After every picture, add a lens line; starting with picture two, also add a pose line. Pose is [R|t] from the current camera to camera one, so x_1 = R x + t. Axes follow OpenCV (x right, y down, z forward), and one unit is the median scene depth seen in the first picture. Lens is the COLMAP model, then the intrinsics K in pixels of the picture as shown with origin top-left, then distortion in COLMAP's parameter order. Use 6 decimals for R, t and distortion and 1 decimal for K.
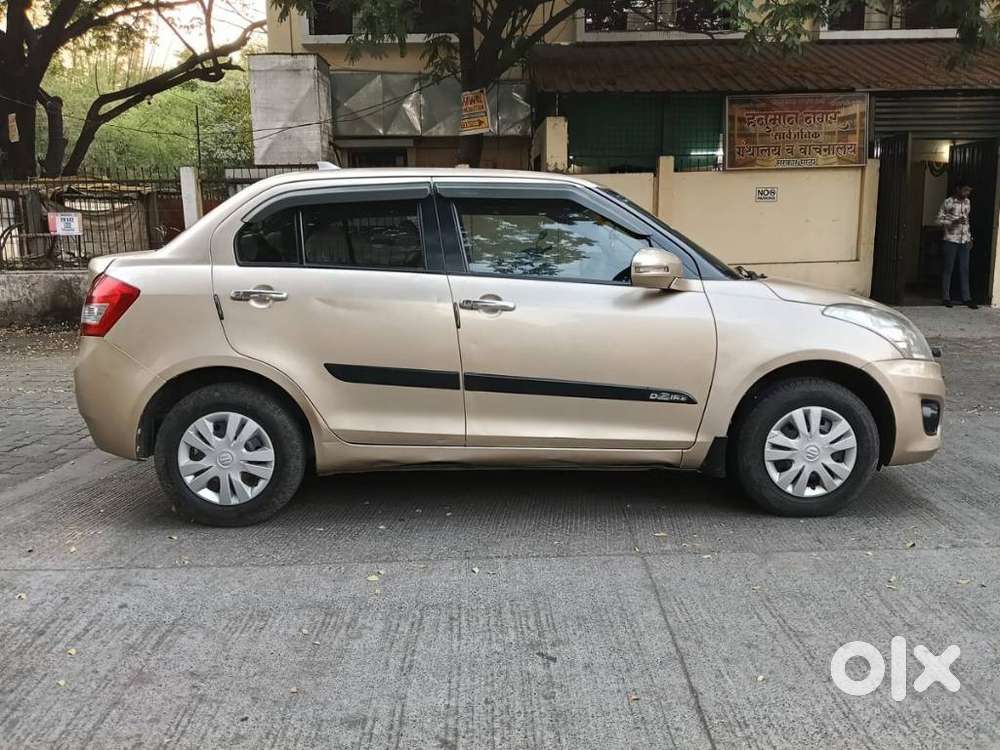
lens RADIAL K [[824.5, 0, 503.6], [0, 824.5, 356.7], [0, 0, 1]] dist [0.036420, -0.088996]
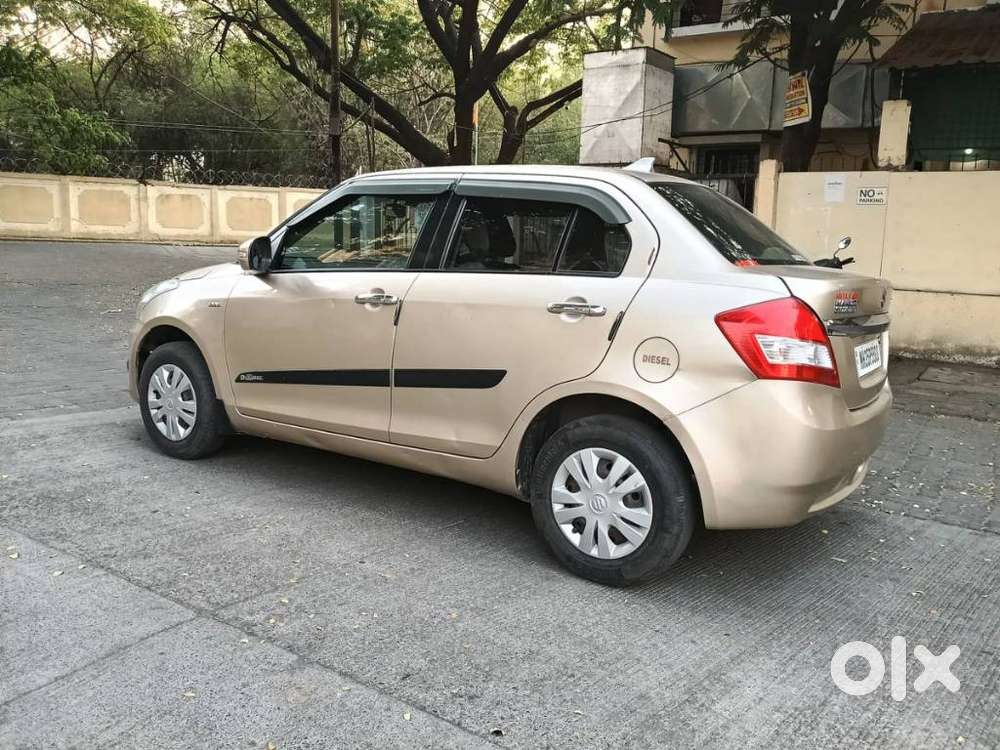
lens RADIAL K [[824.5, 0, 503.6], [0, 824.5, 356.7], [0, 0, 1]] dist [0.036420, -0.088996]
pose [[0.813058, 0.126945, -0.568174, 0.242730], [-0.130286, 0.990860, 0.034946, -0.022854], [0.567418, 0.045612, 0.822166, 0.139898]]
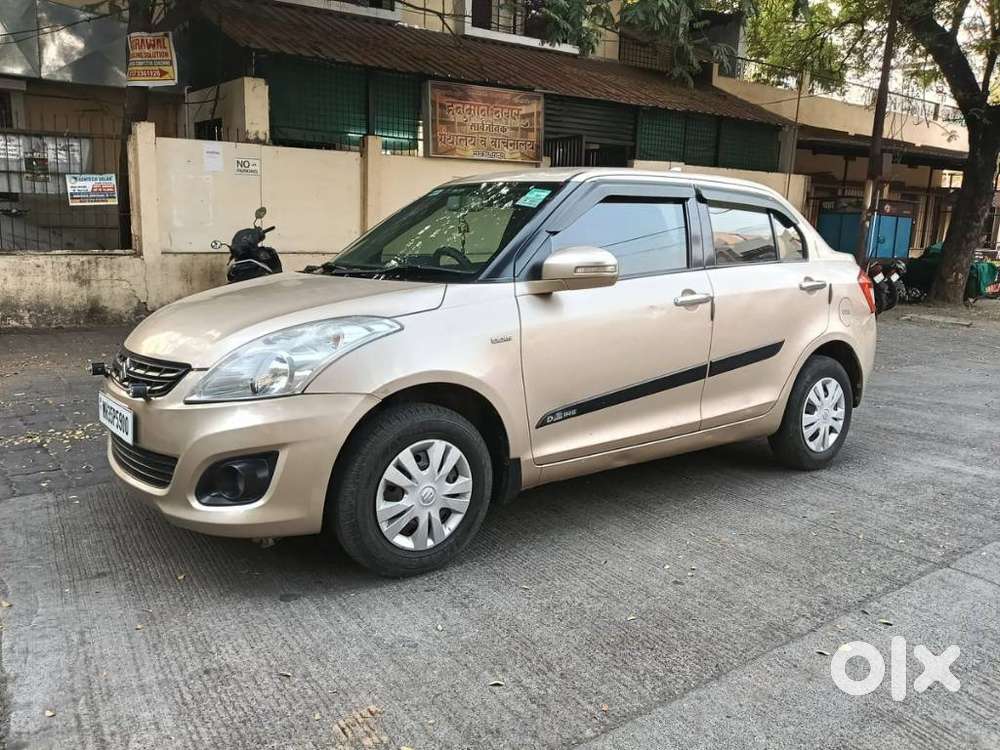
lens RADIAL K [[818.7, 0, 503.8], [0, 818.7, 361.7], [0, 0, 1]] dist [0.026891, -0.060816]
pose [[0.819516, -0.062822, 0.569603, -0.233924], [0.045369, 0.997966, 0.044792, -0.020584], [-0.571258, -0.010866, 0.820699, 0.144032]]
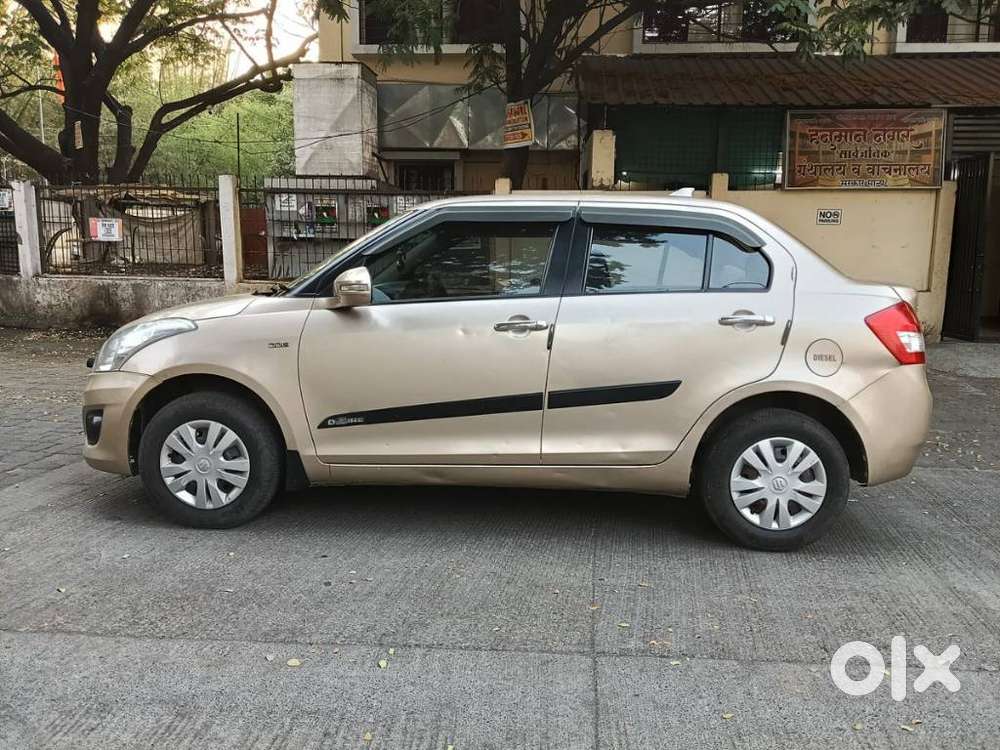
lens RADIAL K [[818.7, 0, 503.8], [0, 818.7, 361.7], [0, 0, 1]] dist [0.026891, -0.060816]
pose [[0.995728, 0.038464, -0.083947, 0.039048], [-0.039551, 0.999153, -0.011332, -0.009229], [0.083440, 0.014603, 0.996406, 0.055624]]
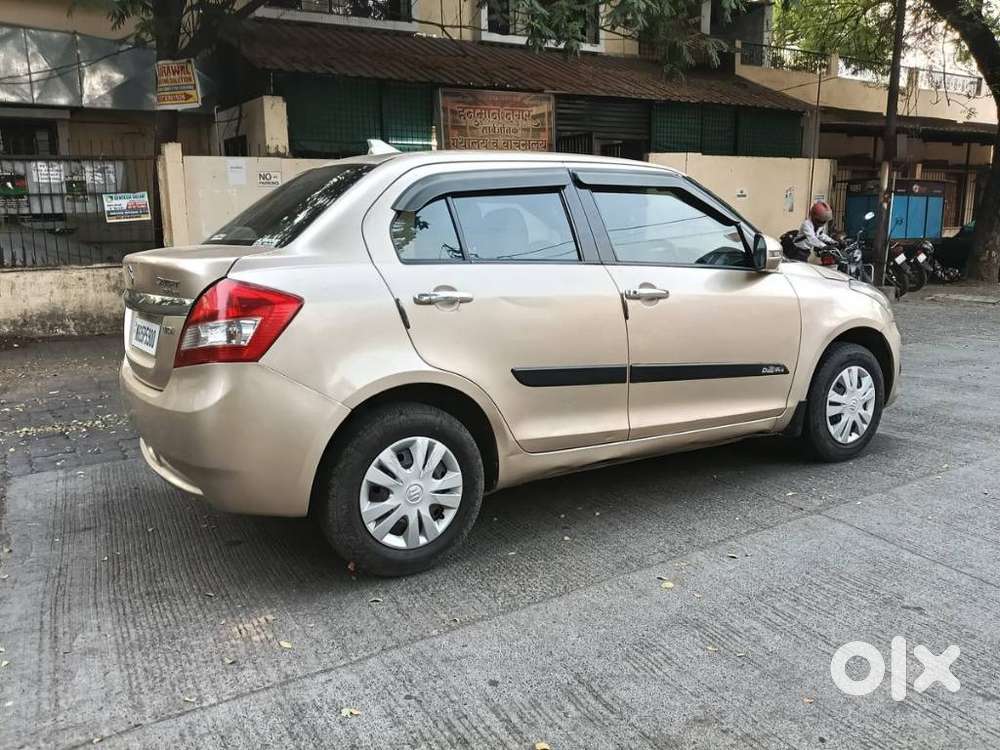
lens RADIAL K [[824.5, 0, 503.6], [0, 824.5, 356.7], [0, 0, 1]] dist [0.036420, -0.088996]
pose [[0.858236, -0.086786, 0.505865, -0.211861], [0.079660, 0.996181, 0.035756, -0.011638], [-0.507036, 0.009610, 0.861871, 0.073868]]
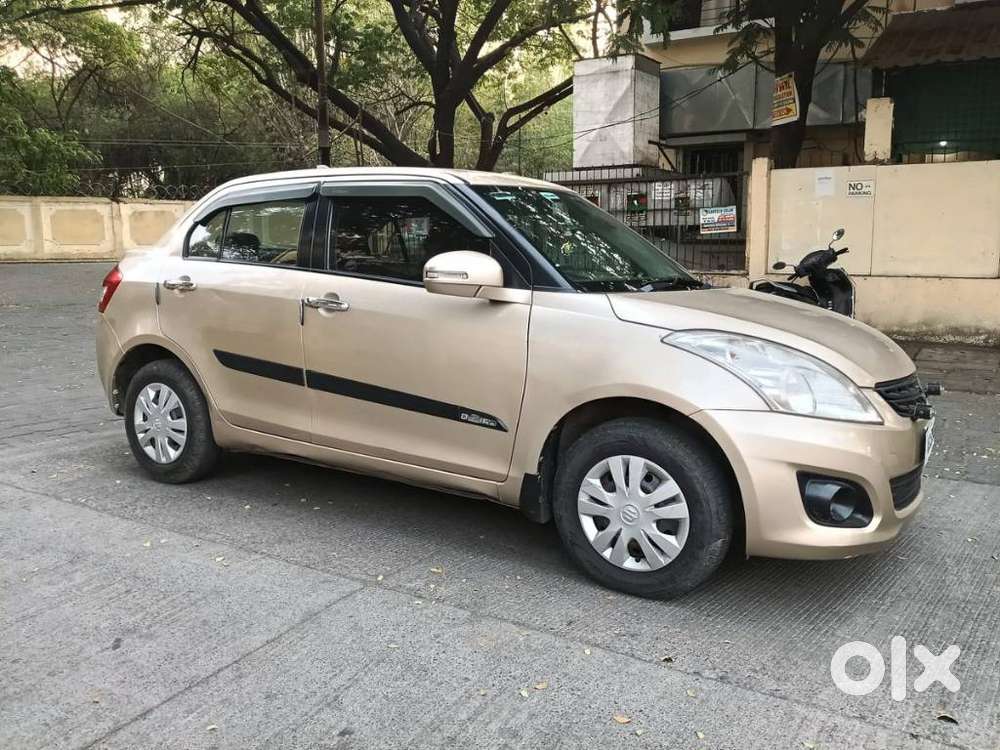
lens RADIAL K [[824.5, 0, 503.6], [0, 824.5, 356.7], [0, 0, 1]] dist [0.036420, -0.088996]
pose [[0.839375, 0.088489, -0.536302, 0.220242], [-0.088367, 0.995749, 0.025993, -0.014007], [0.536322, 0.025574, 0.843626, 0.086079]]
